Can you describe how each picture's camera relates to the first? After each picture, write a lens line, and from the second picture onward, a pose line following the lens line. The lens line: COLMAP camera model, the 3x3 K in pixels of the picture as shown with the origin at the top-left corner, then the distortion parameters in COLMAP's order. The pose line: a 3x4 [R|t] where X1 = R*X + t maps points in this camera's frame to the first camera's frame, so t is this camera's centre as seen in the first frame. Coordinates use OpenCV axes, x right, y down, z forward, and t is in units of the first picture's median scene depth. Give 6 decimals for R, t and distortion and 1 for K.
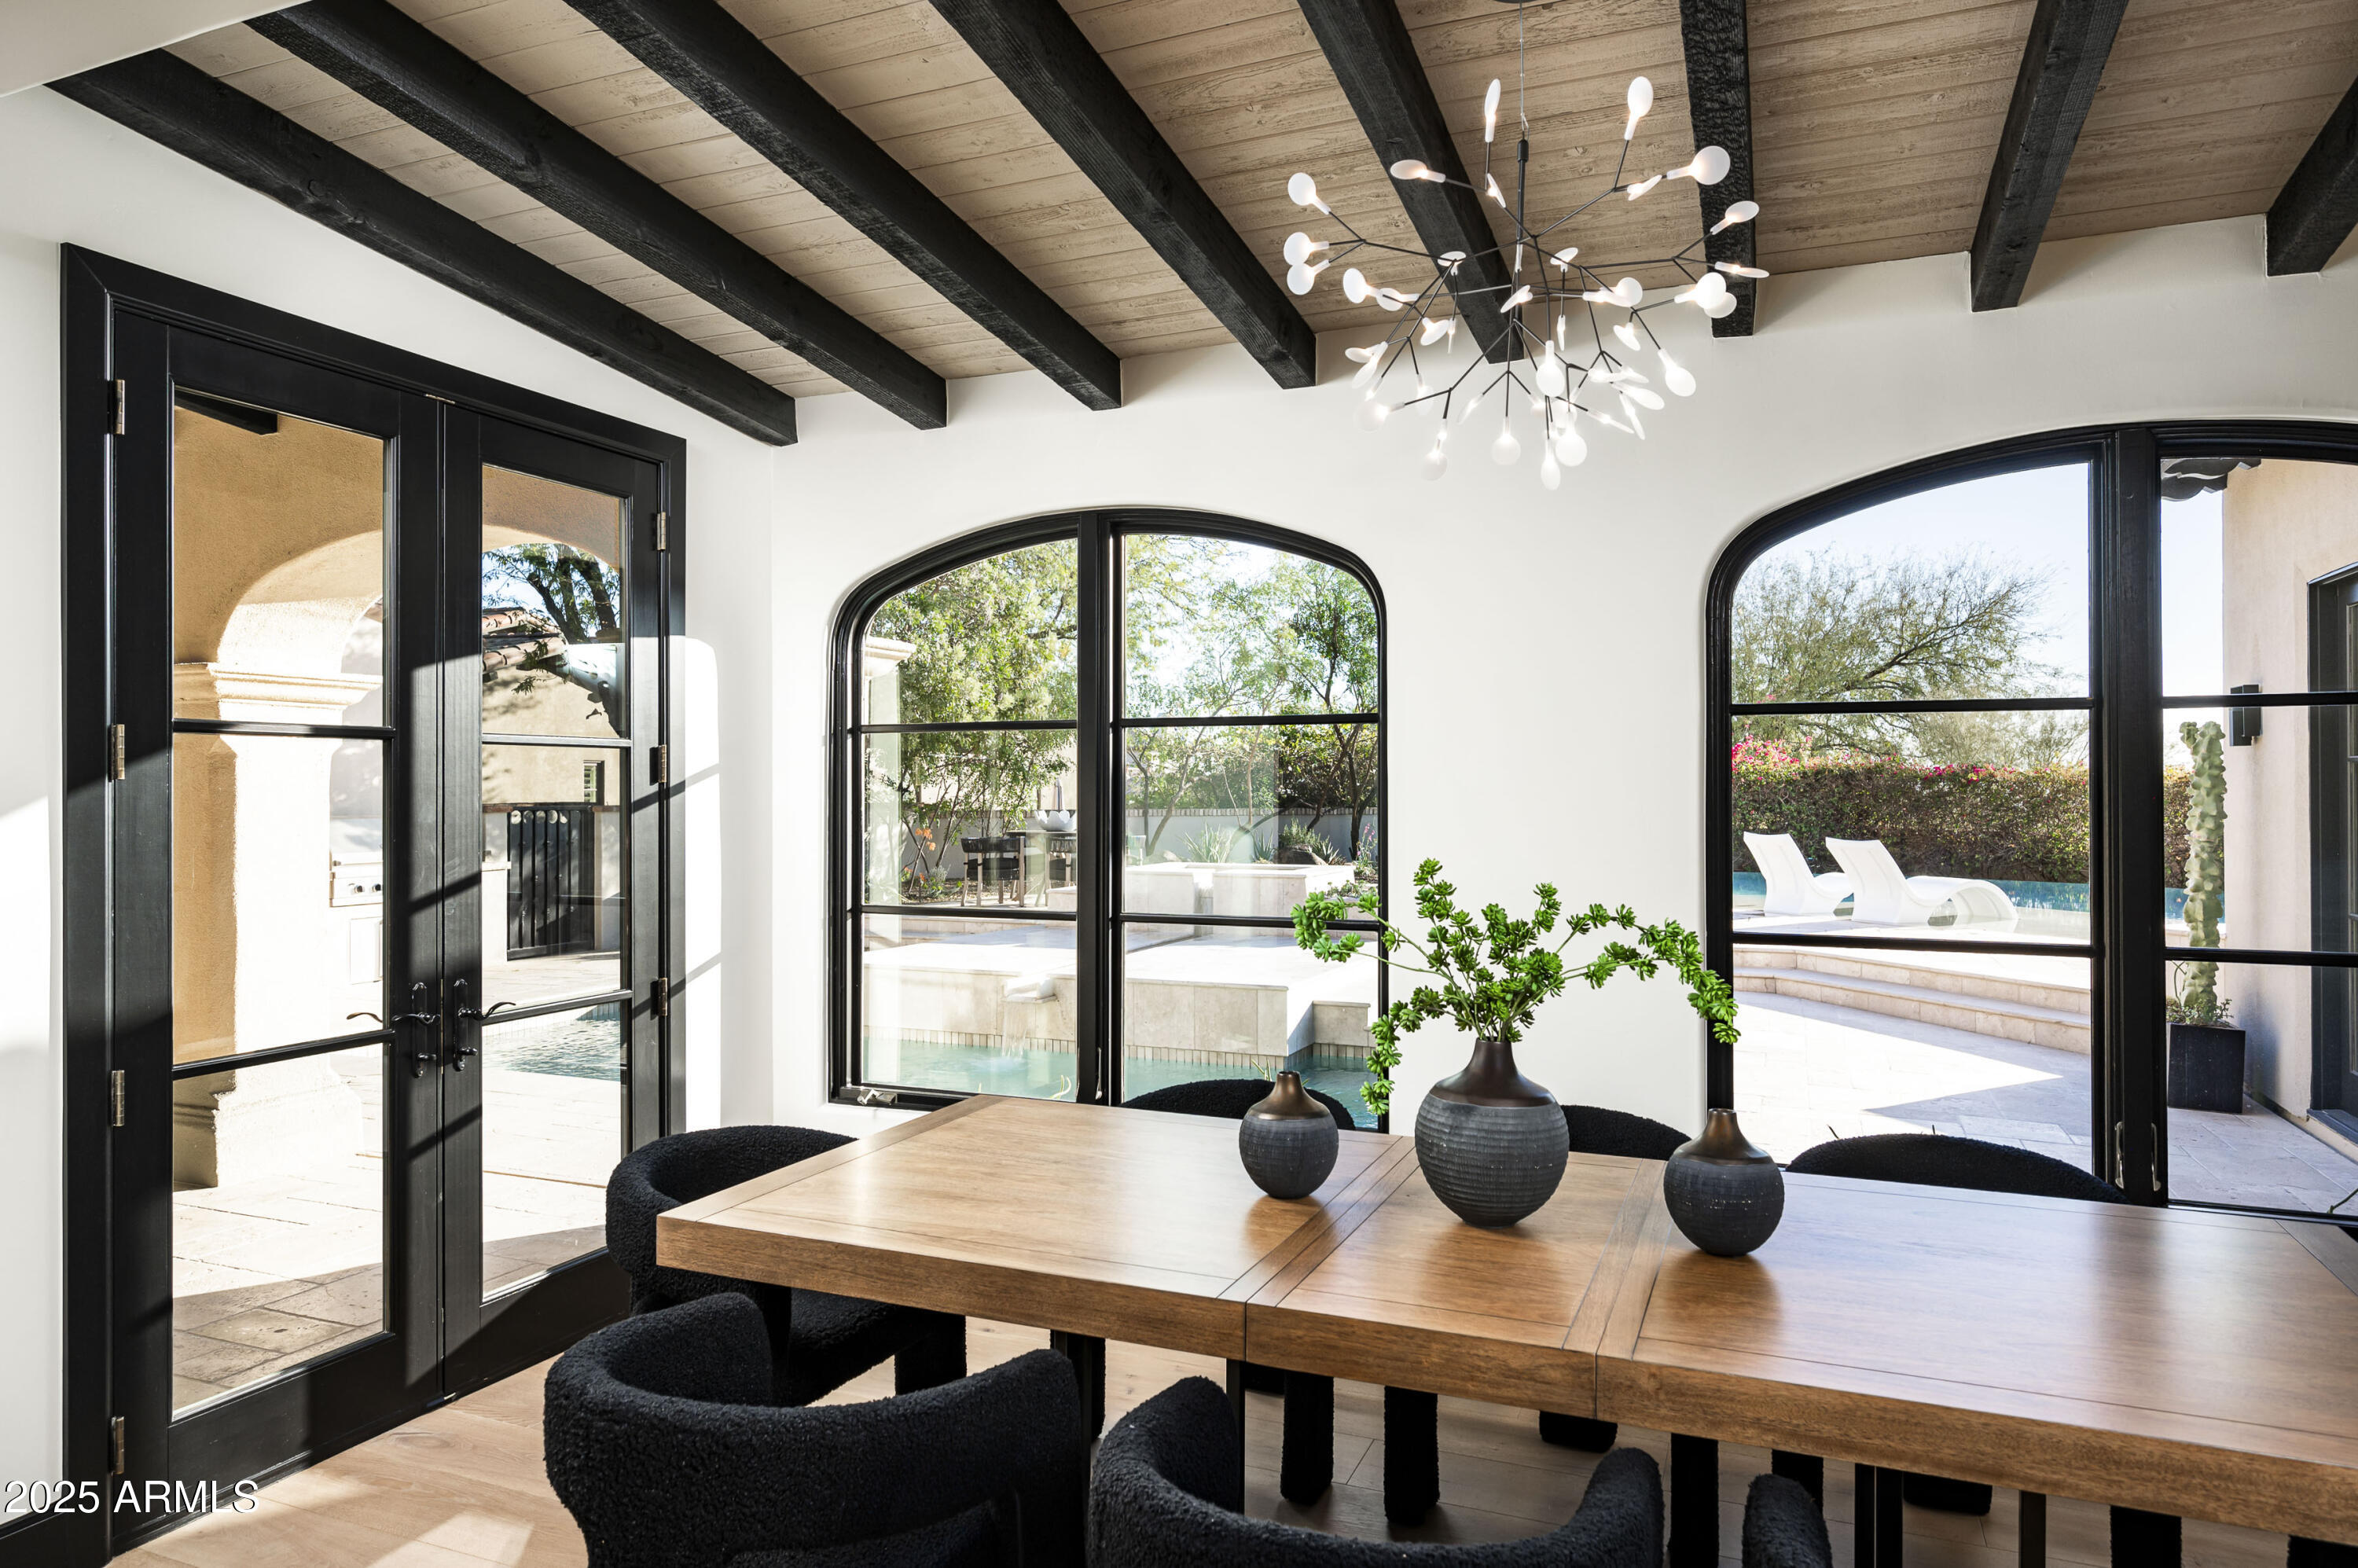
lens RADIAL K [[1453.2, 0, 1183.0], [0, 1453.2, 782.8], [0, 0, 1]] dist [-0.004946, -0.000012]
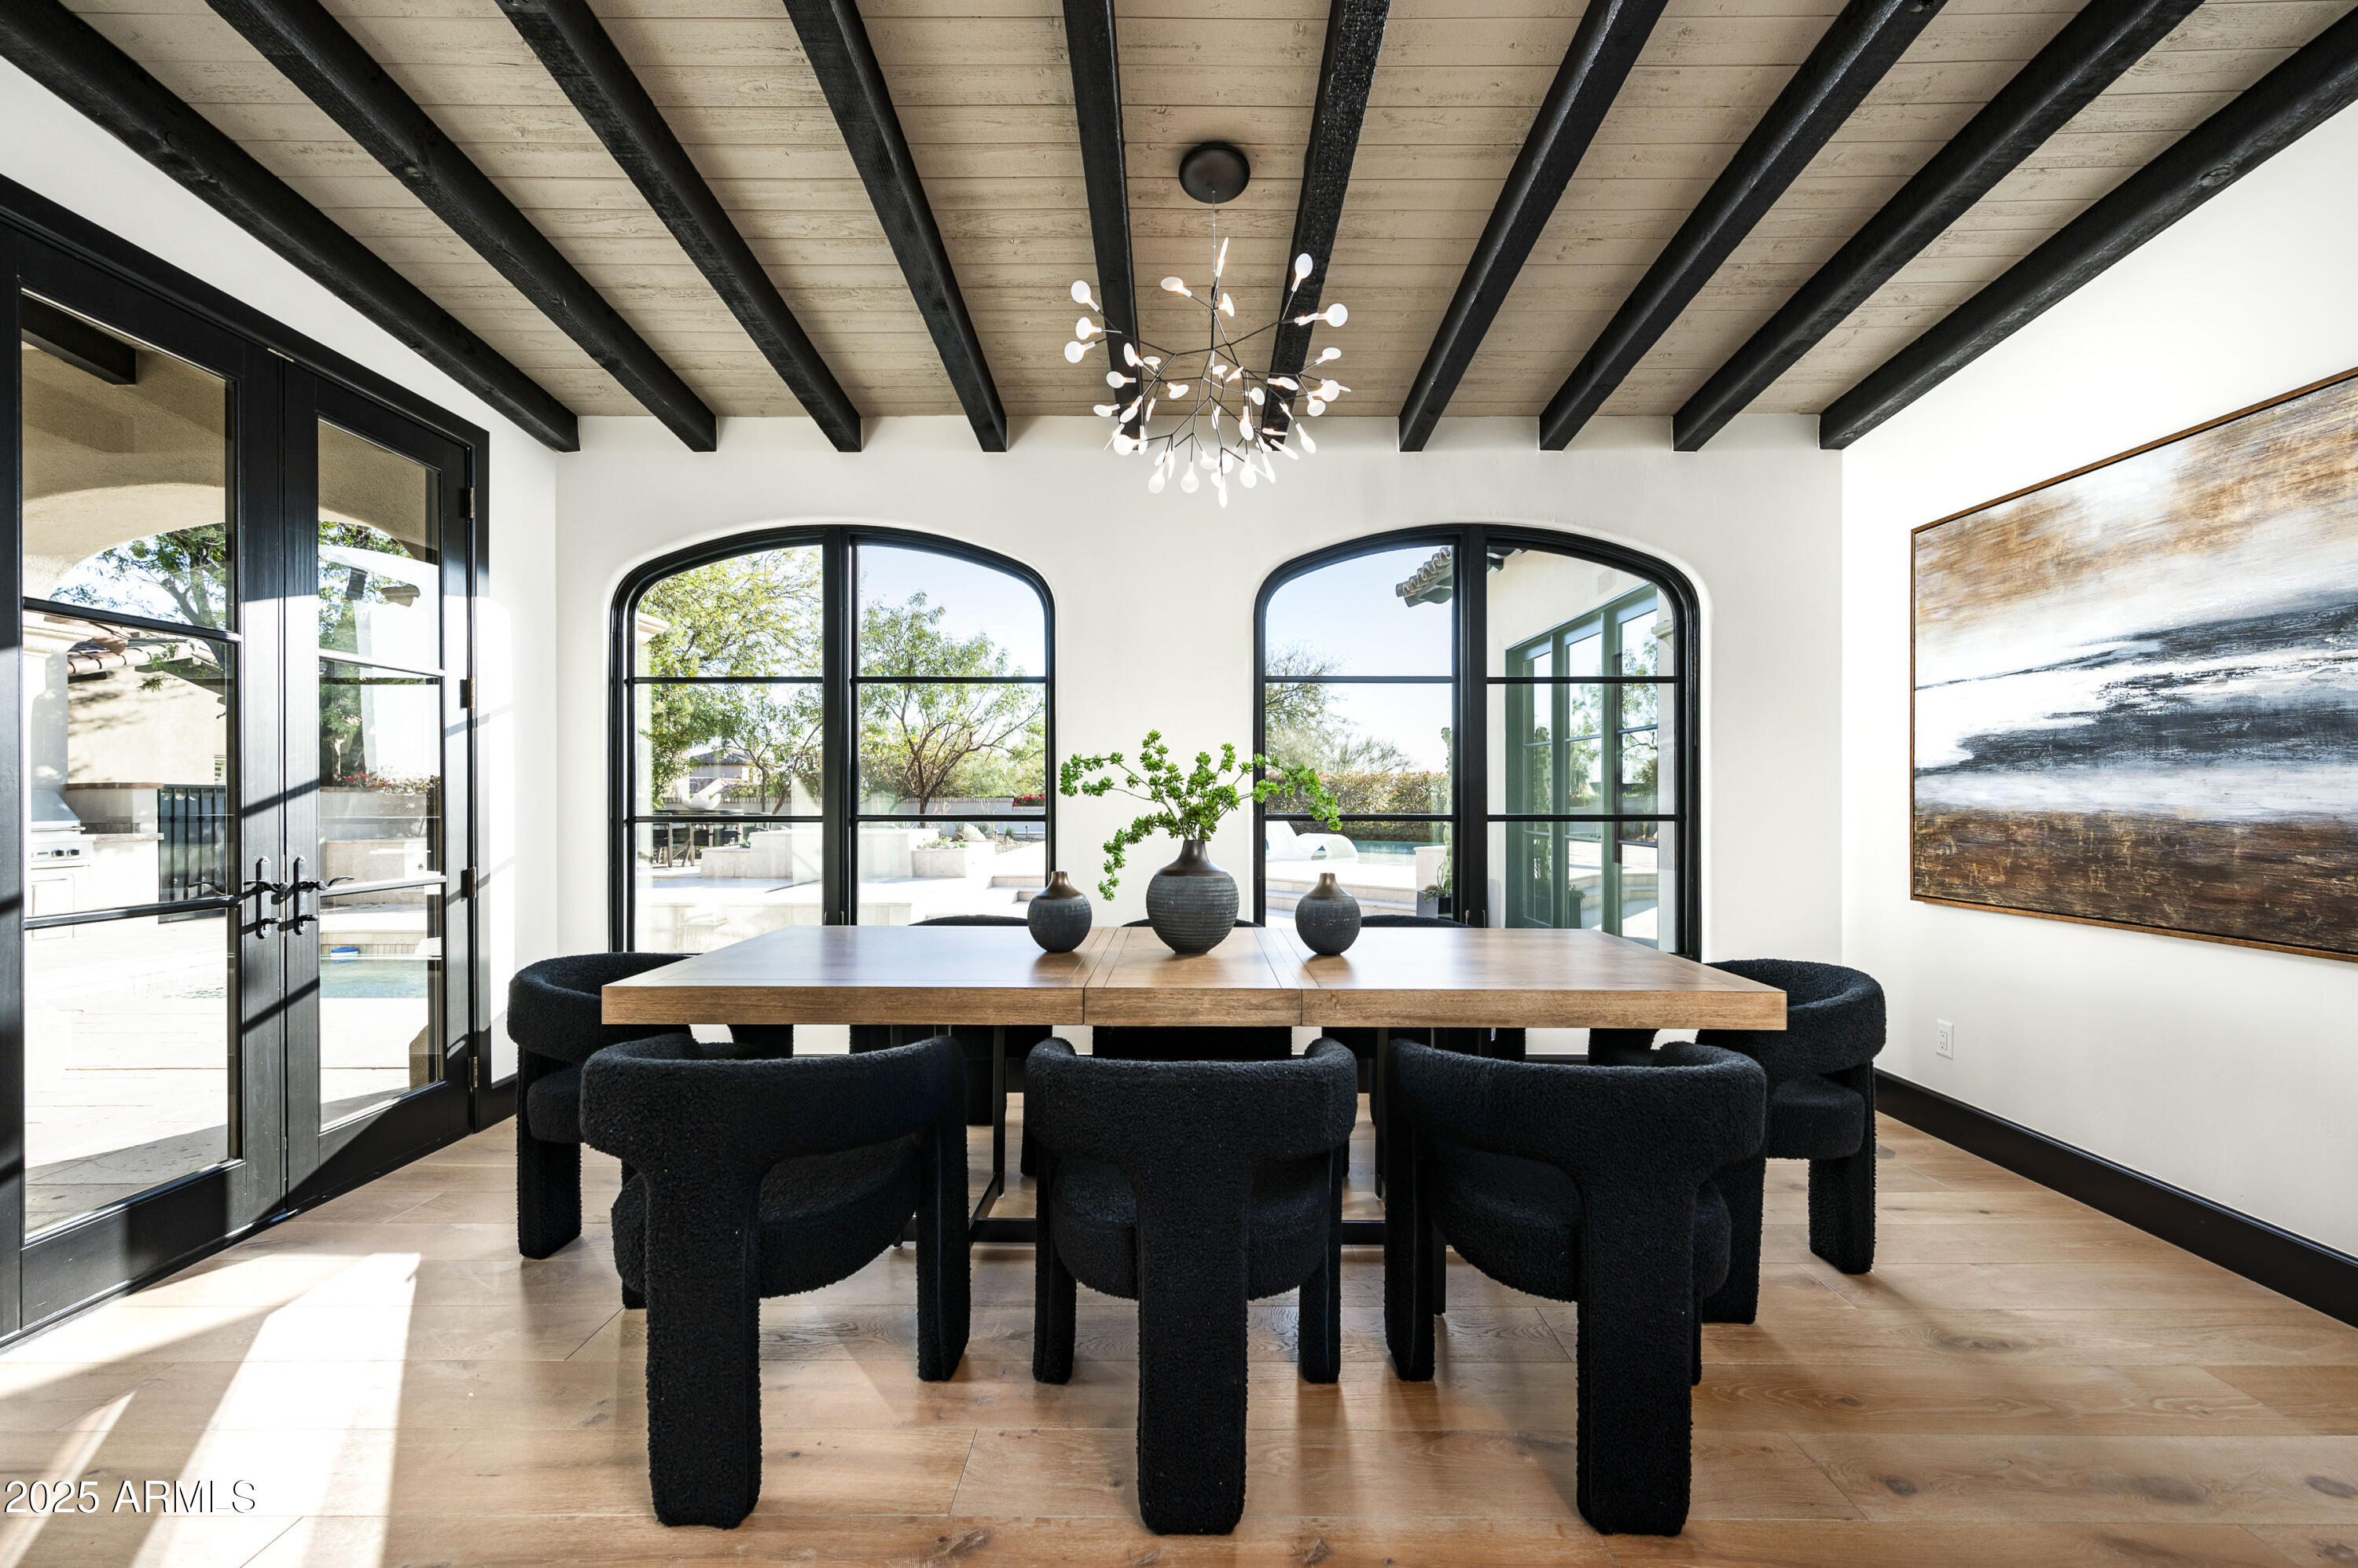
lens RADIAL K [[1012.7, 0, 1180.3], [0, 1012.7, 798.6], [0, 0, 1]] dist [0.000608, 0.000698]
pose [[0.924273, 0.000486, 0.381732, -0.140522], [-0.002120, 0.999990, 0.003860, 0.076264], [-0.381727, -0.004377, 0.924265, -0.022370]]
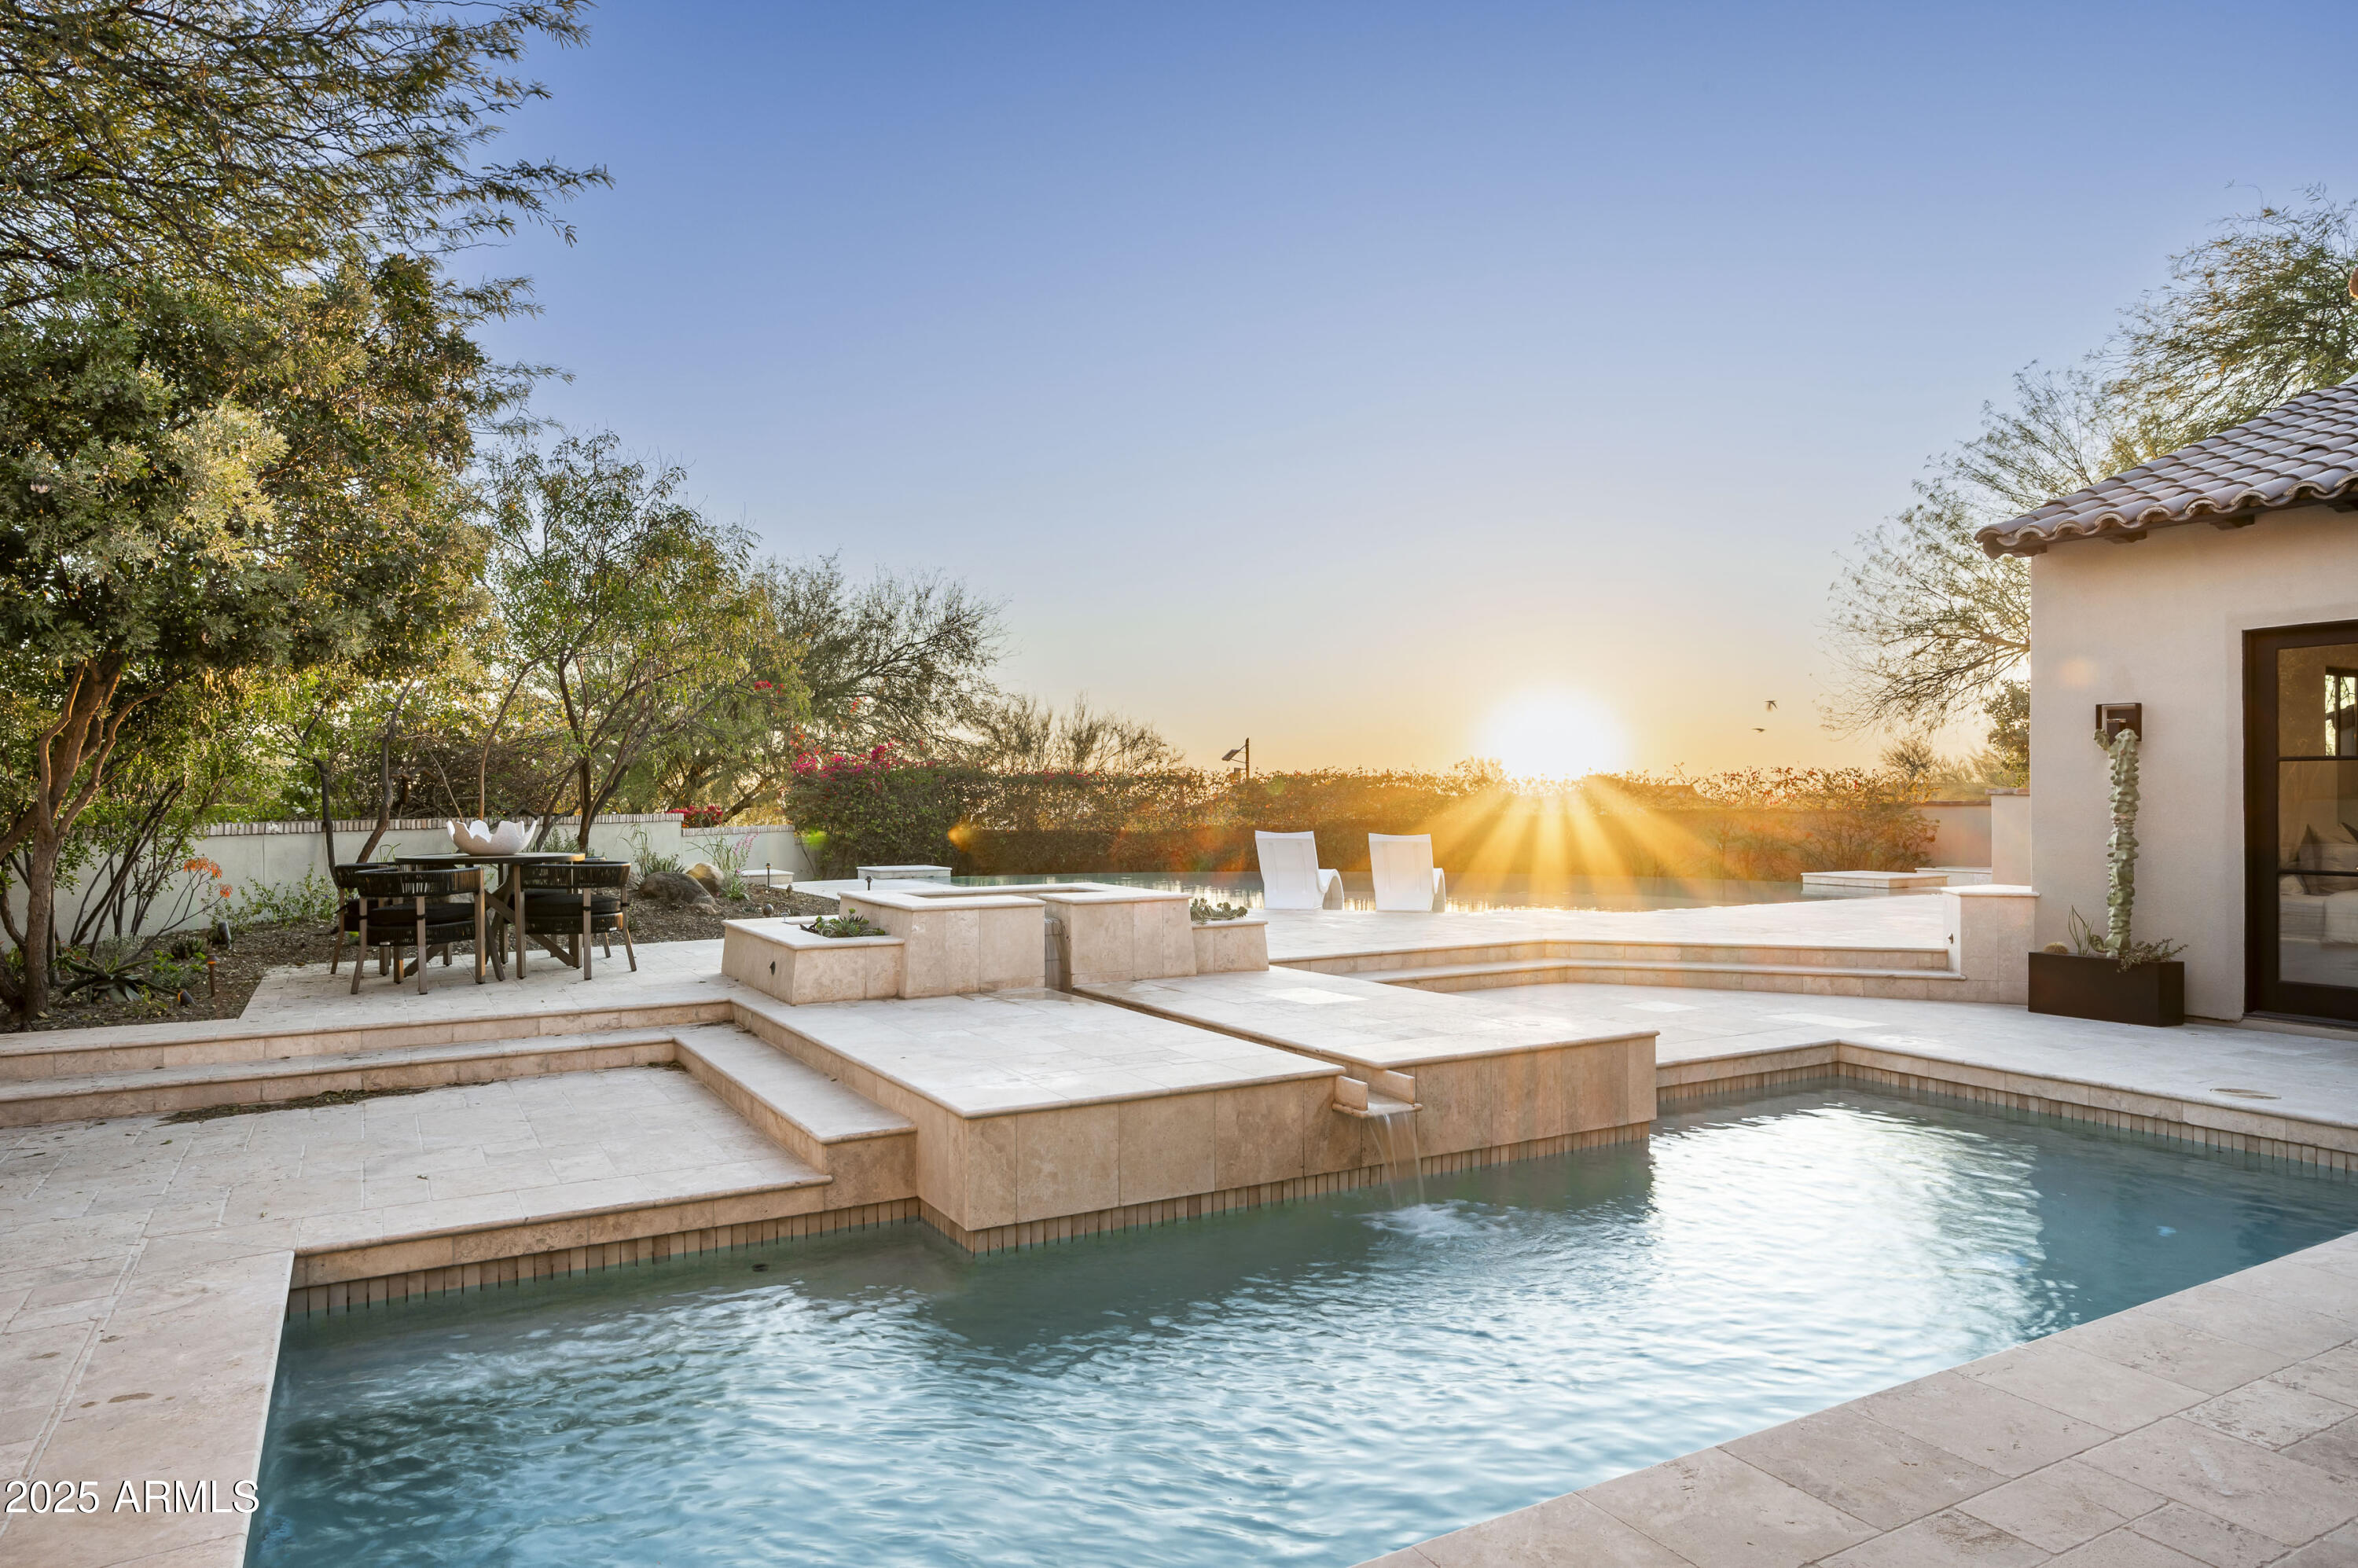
lens RADIAL K [[1453.2, 0, 1193.9], [0, 1453.2, 791.6], [0, 0, 1]] dist [-0.004946, -0.000012]
pose [[0.614495, 0.000600, 0.788921, -1.484677], [0.001093, 0.999998, -0.001612, 0.033316], [-0.788920, 0.001853, 0.614493, 1.565837]]
